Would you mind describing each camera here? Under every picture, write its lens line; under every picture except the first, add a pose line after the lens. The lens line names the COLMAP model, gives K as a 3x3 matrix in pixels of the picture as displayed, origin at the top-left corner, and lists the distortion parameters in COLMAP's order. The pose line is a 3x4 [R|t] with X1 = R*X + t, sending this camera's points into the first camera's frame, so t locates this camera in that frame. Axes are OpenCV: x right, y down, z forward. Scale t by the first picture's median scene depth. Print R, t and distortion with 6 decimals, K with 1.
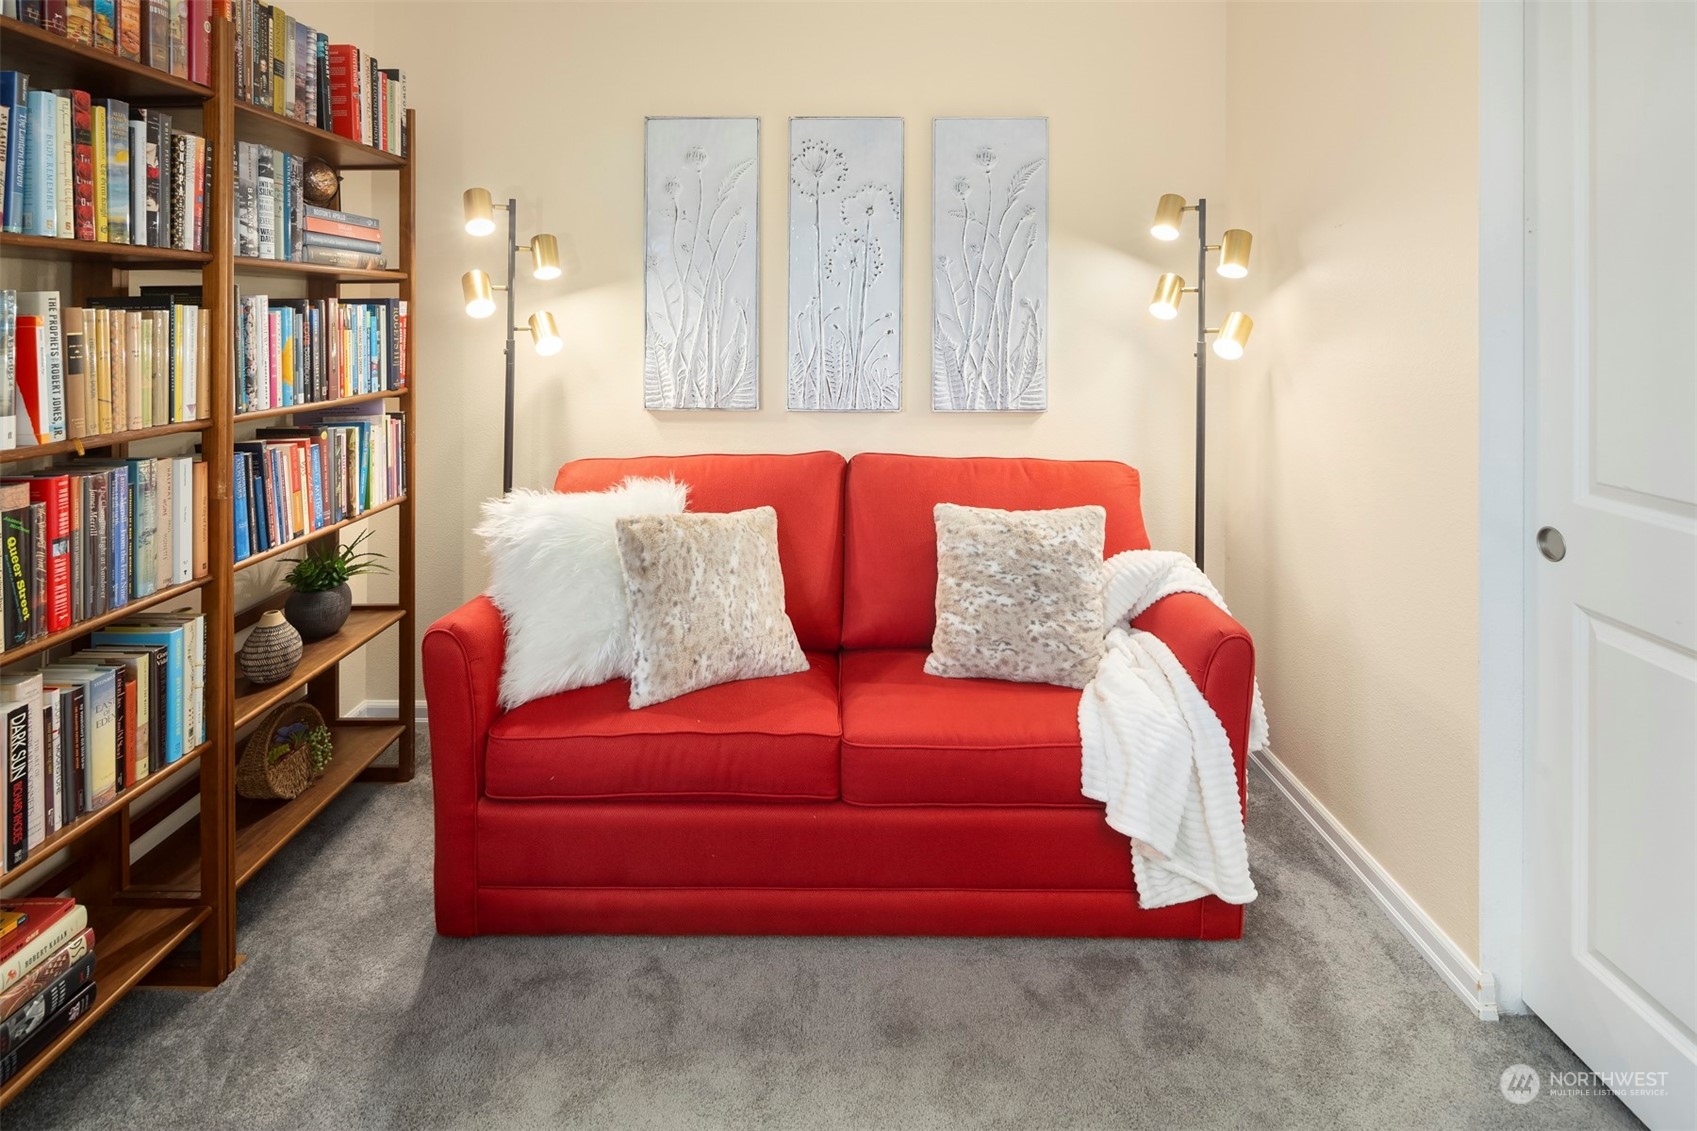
lens RADIAL K [[849.2, 0, 848.5], [0, 849.2, 411.5], [0, 0, 1]] dist [-0.000139, -0.001209]
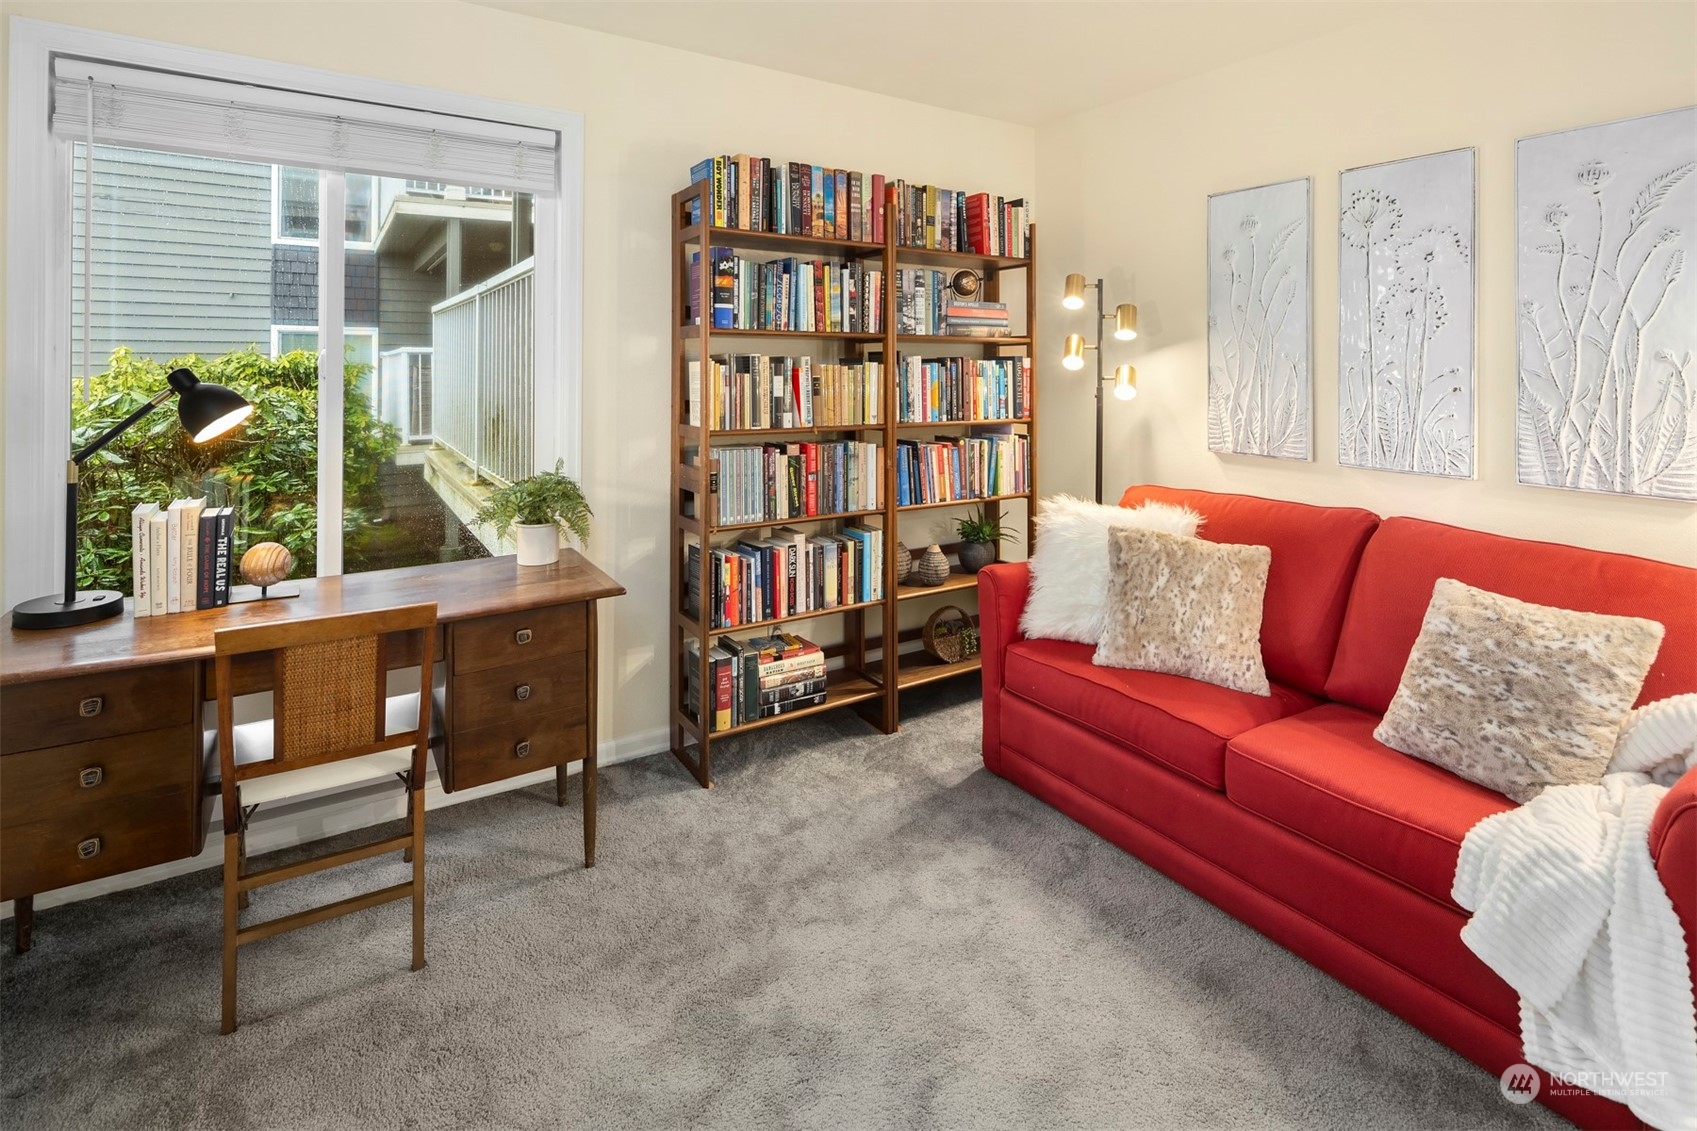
lens RADIAL K [[812.2, 0, 848.5], [0, 812.2, 565.5], [0, 0, 1]] dist [-0.000195, -0.000091]
pose [[0.539606, 0.205934, -0.816343, 0.541487], [-0.098308, 0.978403, 0.181834, -0.003134], [0.836158, -0.017865, 0.548197, -0.039893]]
